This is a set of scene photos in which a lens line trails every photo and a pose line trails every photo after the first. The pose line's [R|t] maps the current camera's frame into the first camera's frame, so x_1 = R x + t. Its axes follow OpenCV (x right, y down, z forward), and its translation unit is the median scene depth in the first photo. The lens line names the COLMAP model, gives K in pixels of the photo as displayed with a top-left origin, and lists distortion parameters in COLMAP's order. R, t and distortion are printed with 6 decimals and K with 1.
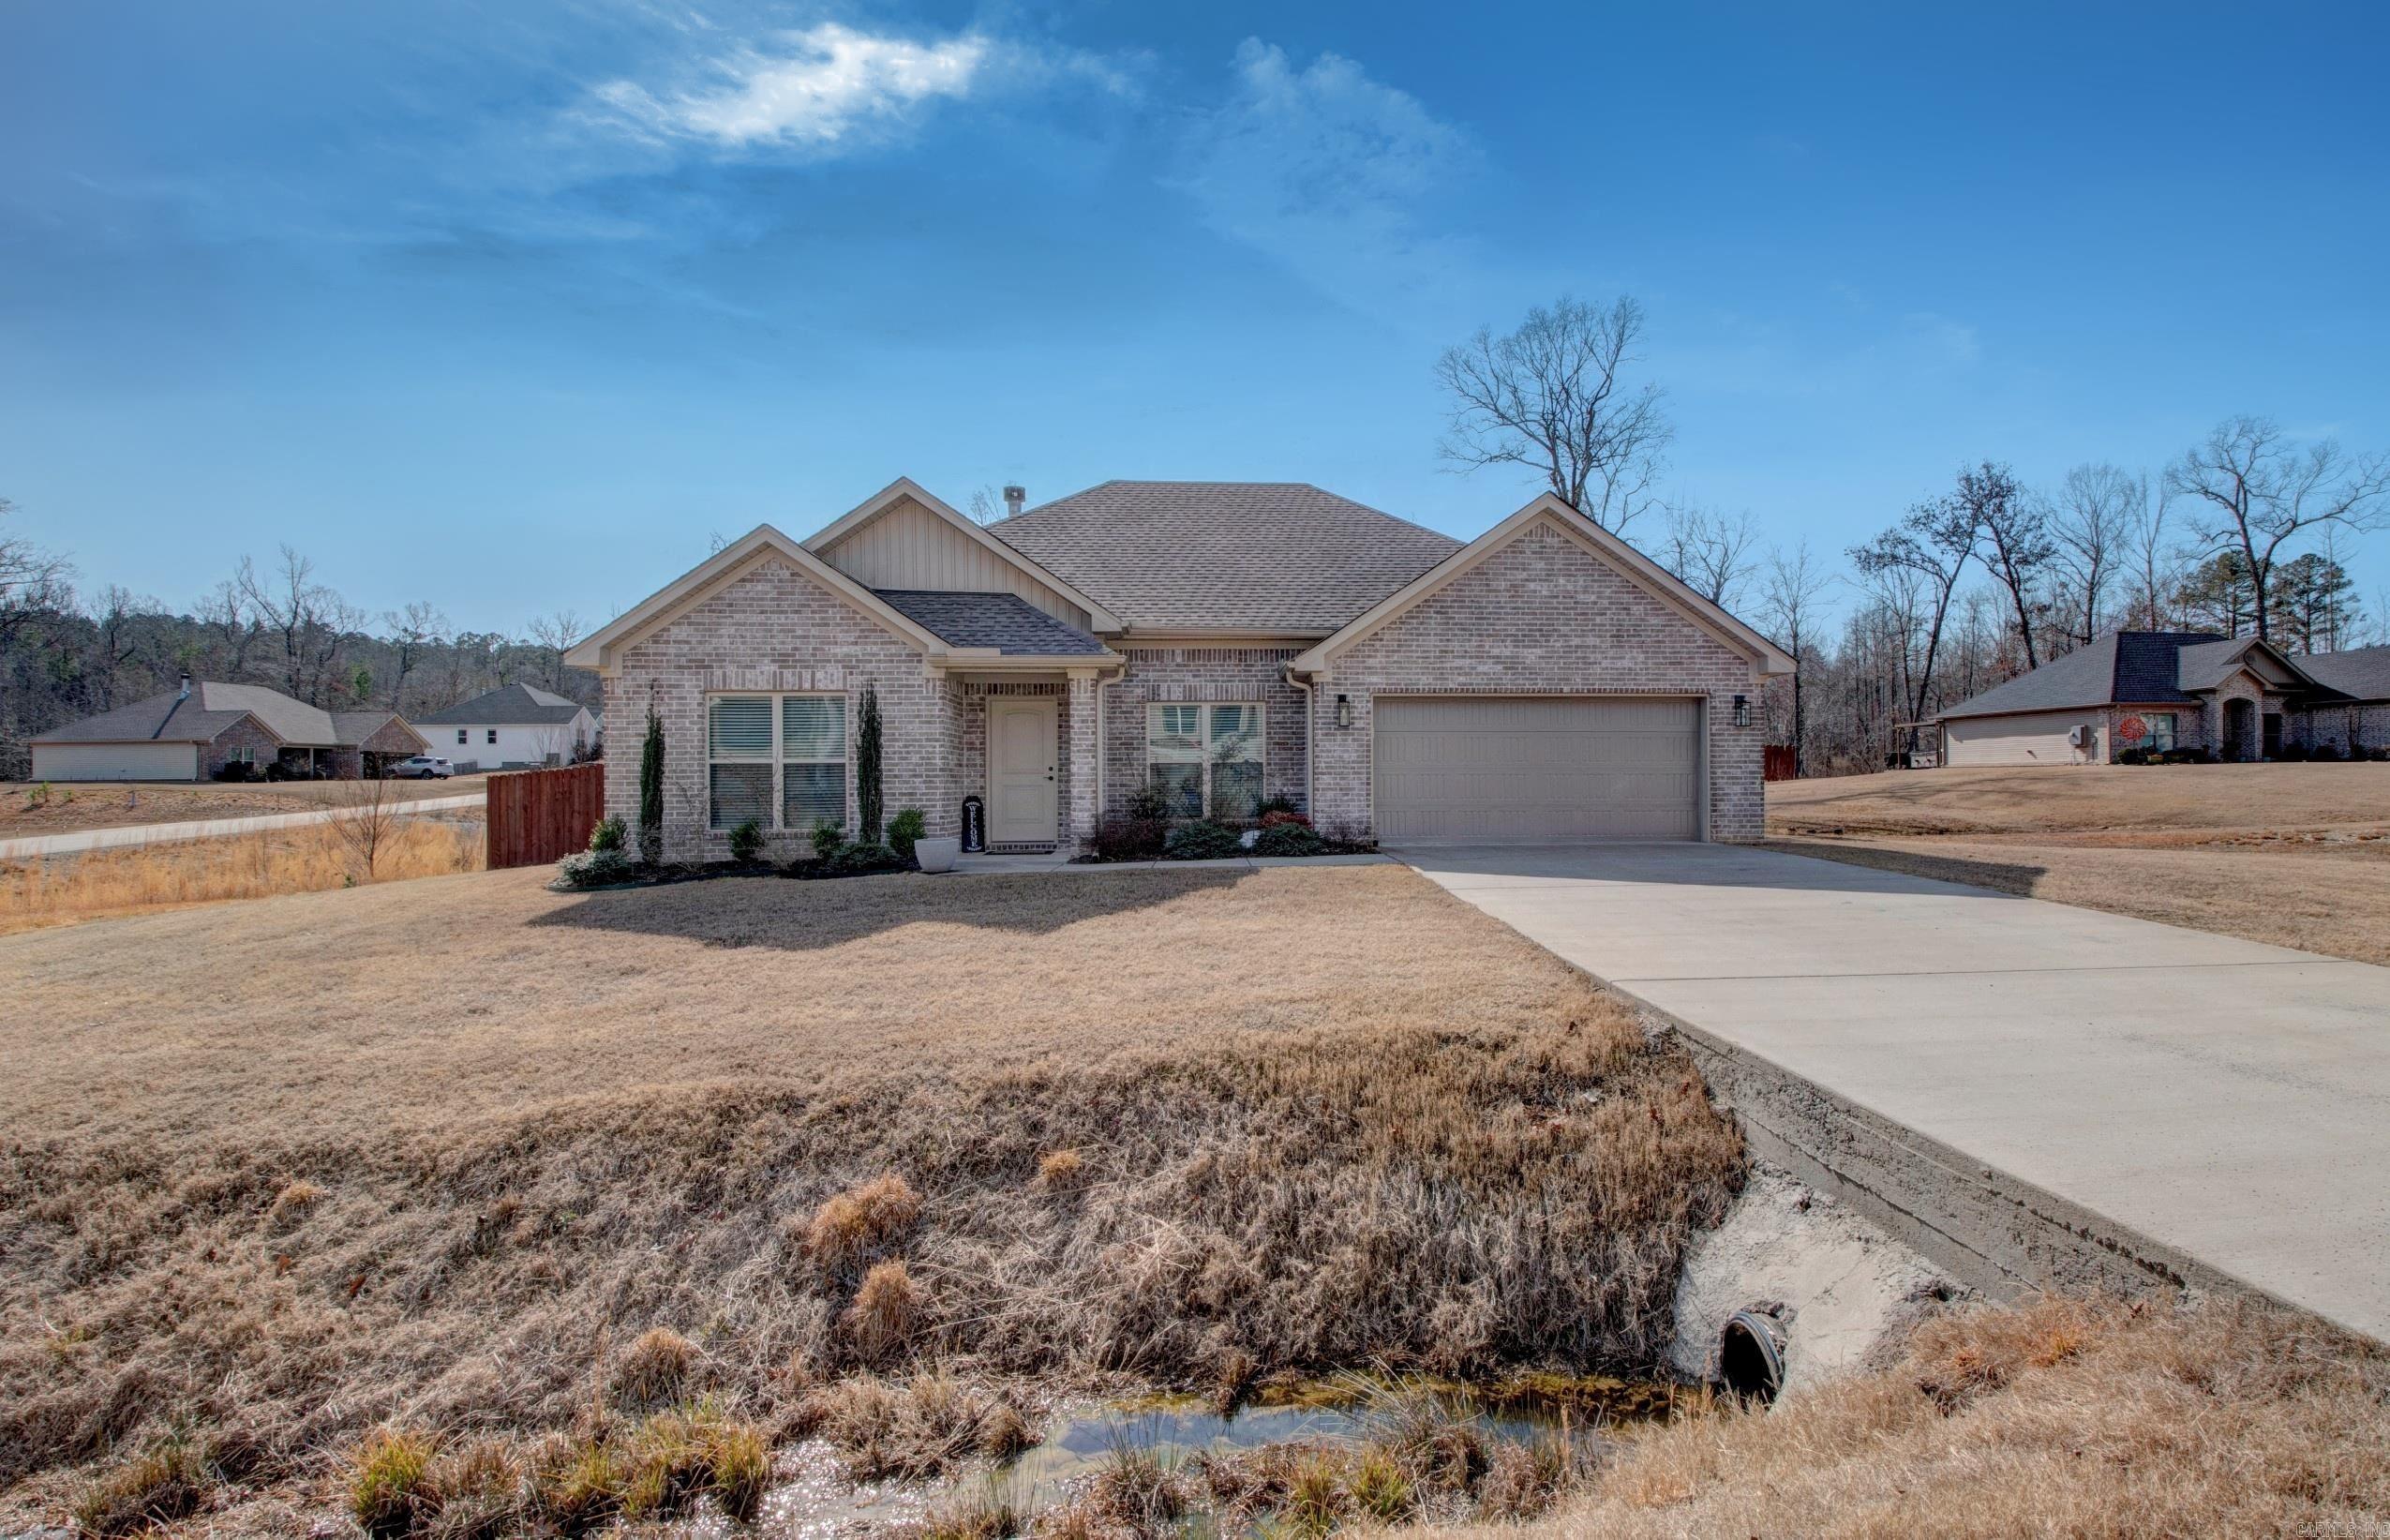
lens RADIAL K [[1135.2, 0, 1190.9], [0, 1135.2, 731.0], [0, 0, 1]] dist [-0.000205, -0.021863]
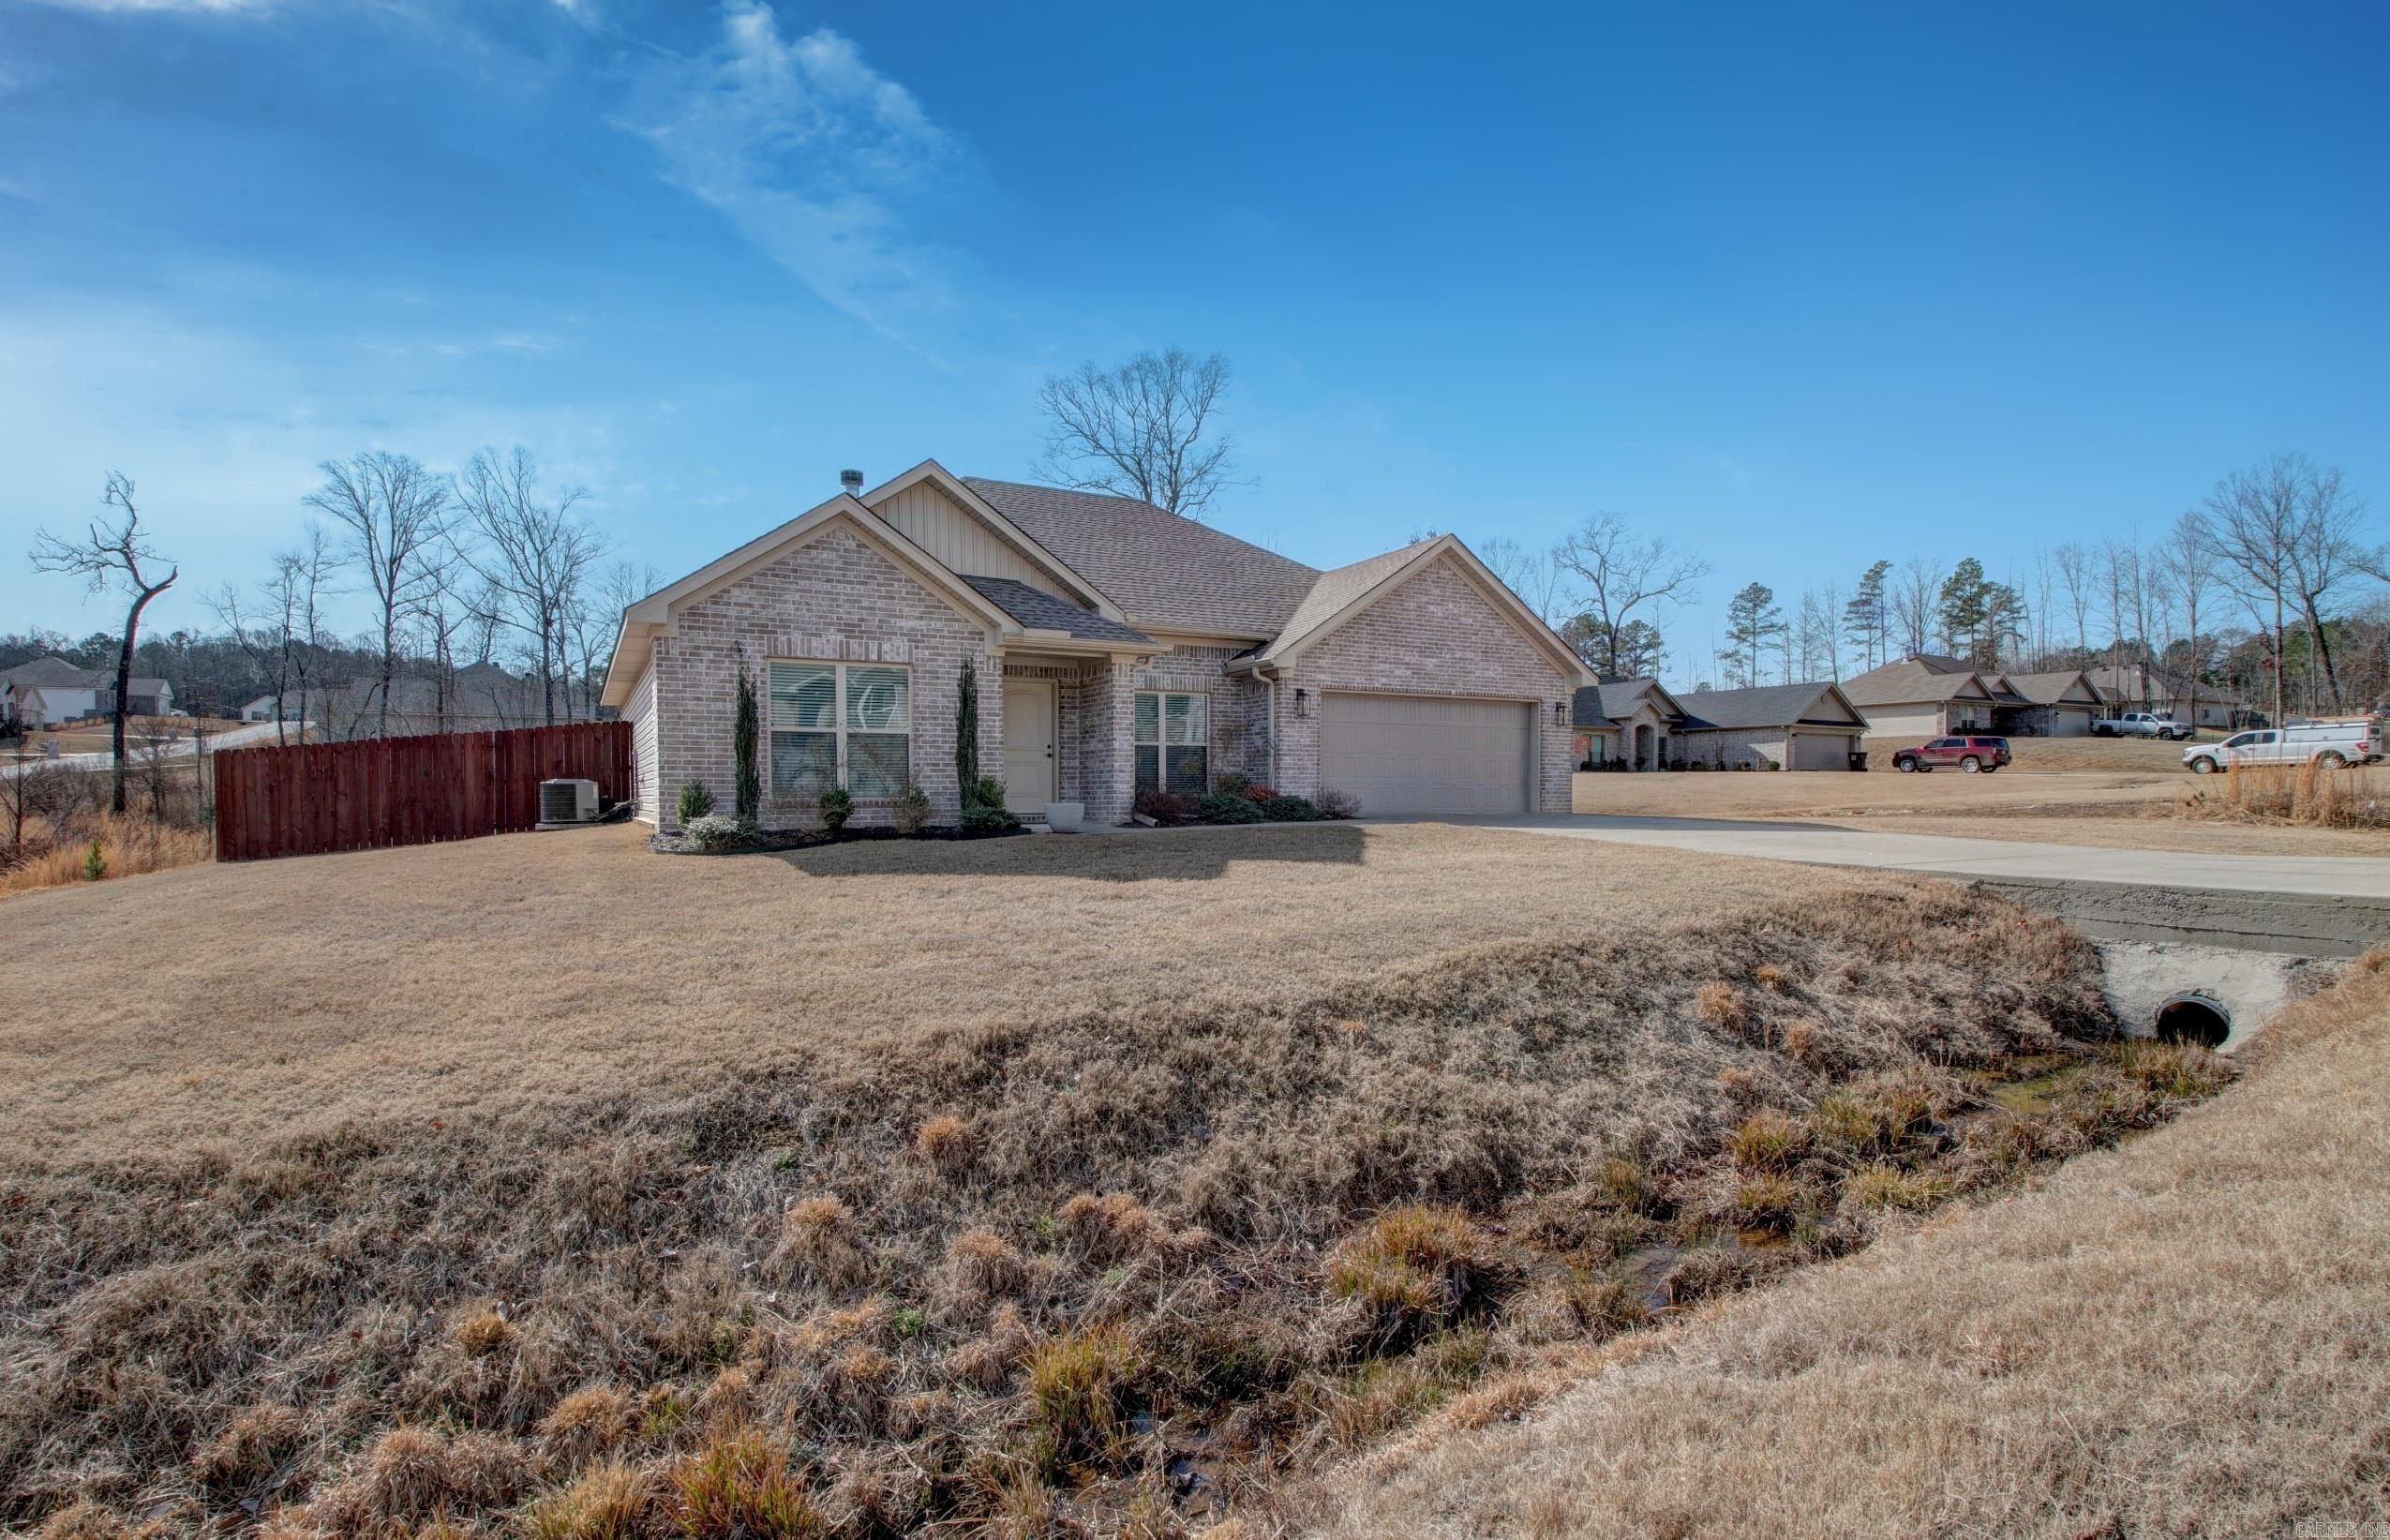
lens RADIAL K [[1101.2, 0, 1182.5], [0, 1101.2, 763.7], [0, 0, 1]] dist [0.001925, -0.013033]
pose [[0.919656, 0.014858, 0.392443, -0.425667], [-0.024257, 0.999525, 0.019001, 0.027104], [-0.391975, -0.026994, 0.919580, -0.012290]]
